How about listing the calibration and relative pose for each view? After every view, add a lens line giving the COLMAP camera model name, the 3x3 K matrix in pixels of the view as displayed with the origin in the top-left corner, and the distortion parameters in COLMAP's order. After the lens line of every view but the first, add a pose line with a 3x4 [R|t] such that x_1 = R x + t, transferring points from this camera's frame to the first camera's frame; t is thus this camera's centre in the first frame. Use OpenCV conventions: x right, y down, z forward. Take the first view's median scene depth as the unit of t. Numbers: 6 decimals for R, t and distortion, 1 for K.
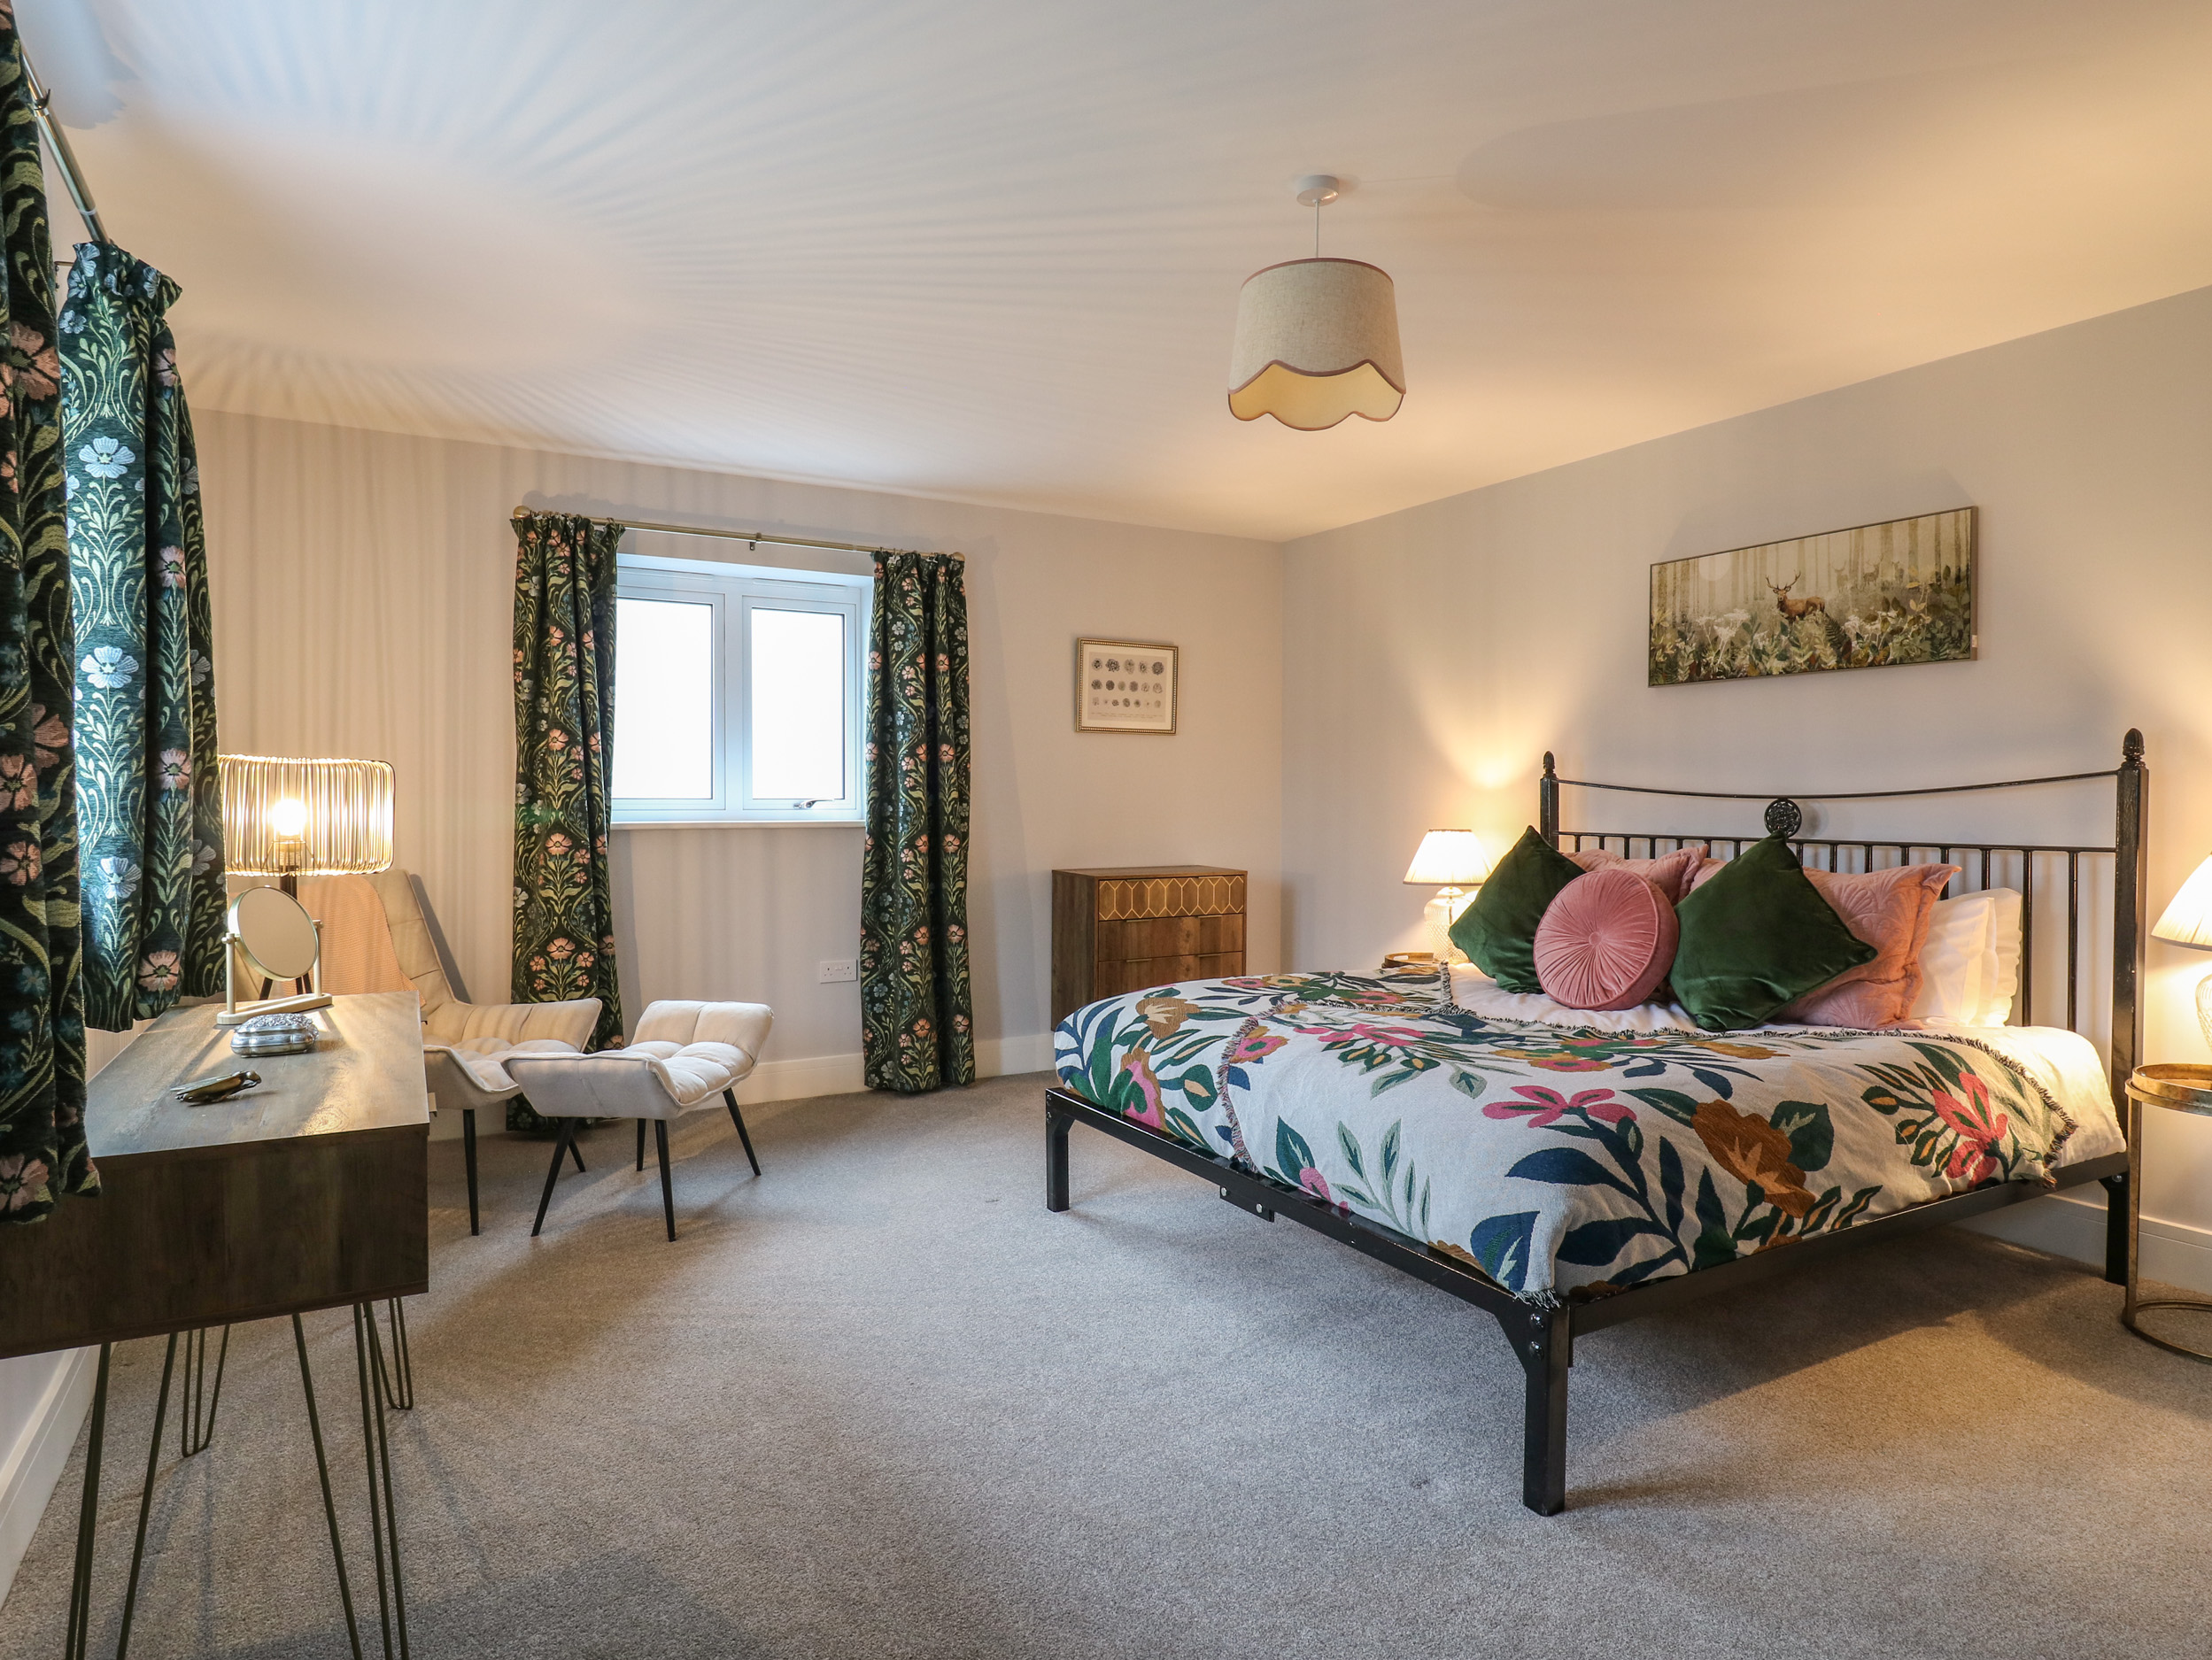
lens RADIAL K [[1268.4, 0, 1125.0], [0, 1268.4, 825.9], [0, 0, 1]] dist [-0.001836, 0.001170]
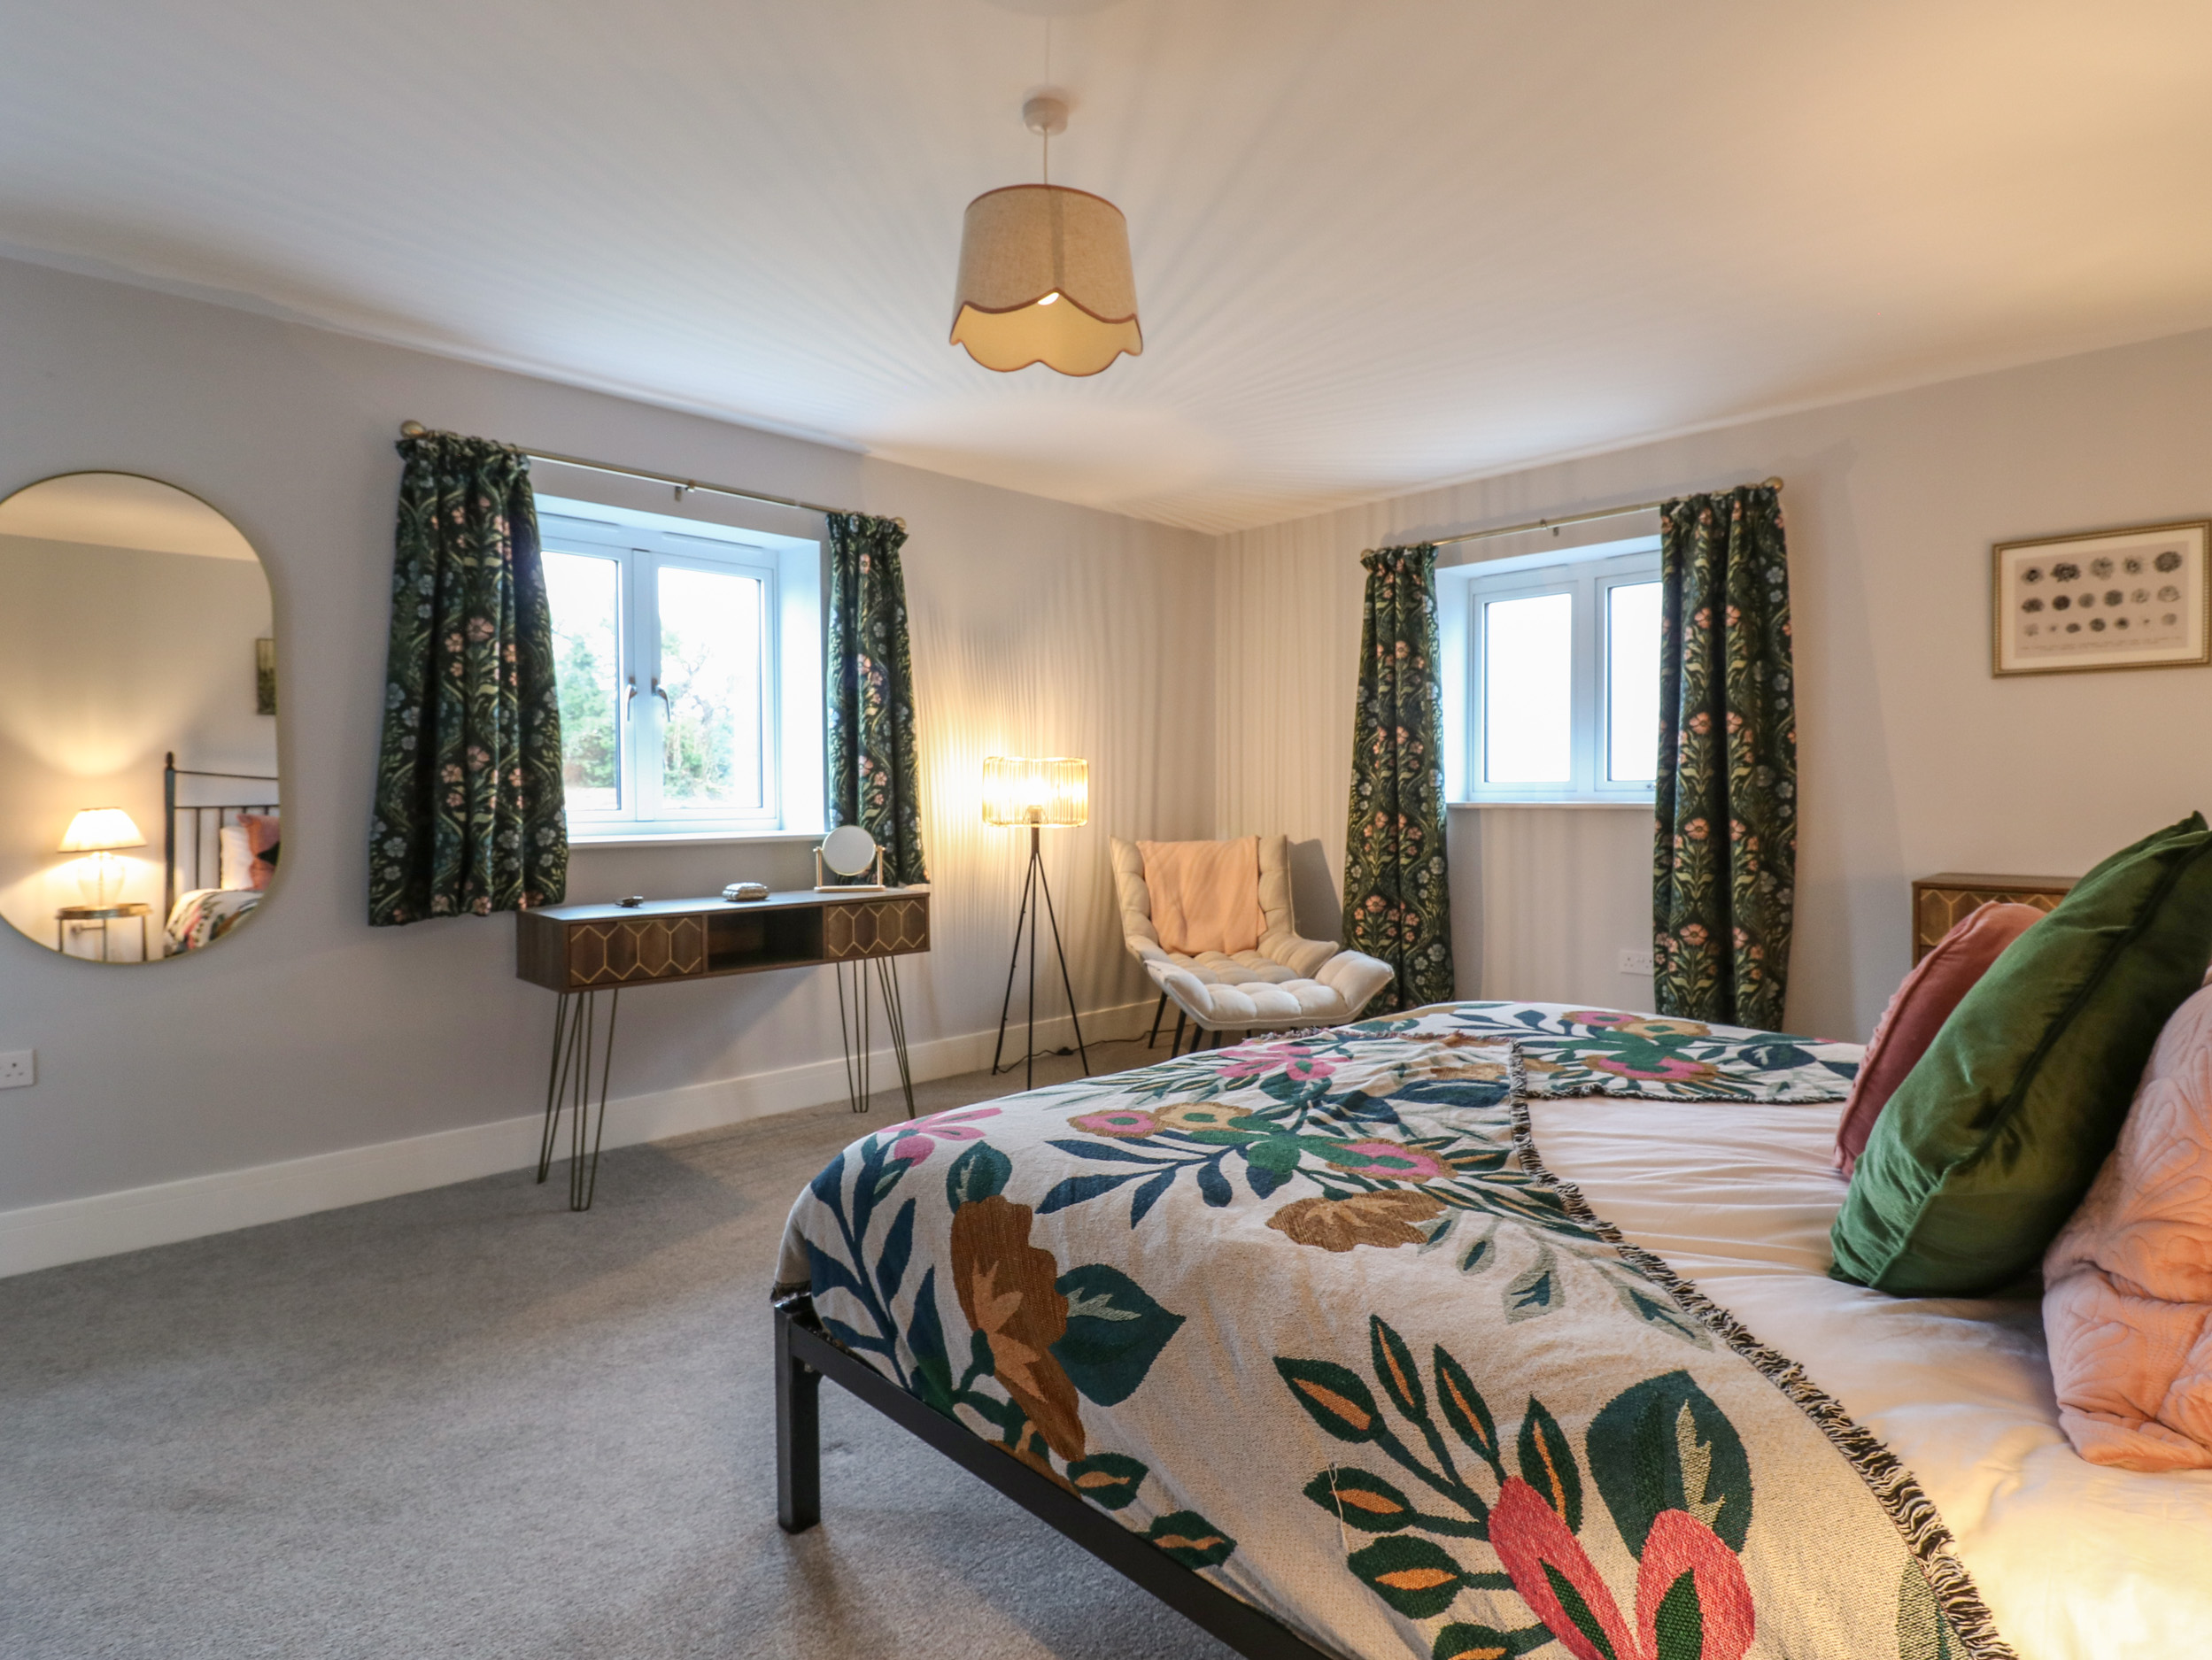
lens RADIAL K [[1151.7, 0, 1118.7], [0, 1151.7, 813.9], [0, 0, 1]] dist [0.001544, -0.012665]
pose [[0.257441, 0.016021, -0.966161, 0.897950], [-0.014213, 0.999817, 0.012792, -0.001544], [0.966190, 0.010439, 0.257622, 0.745166]]
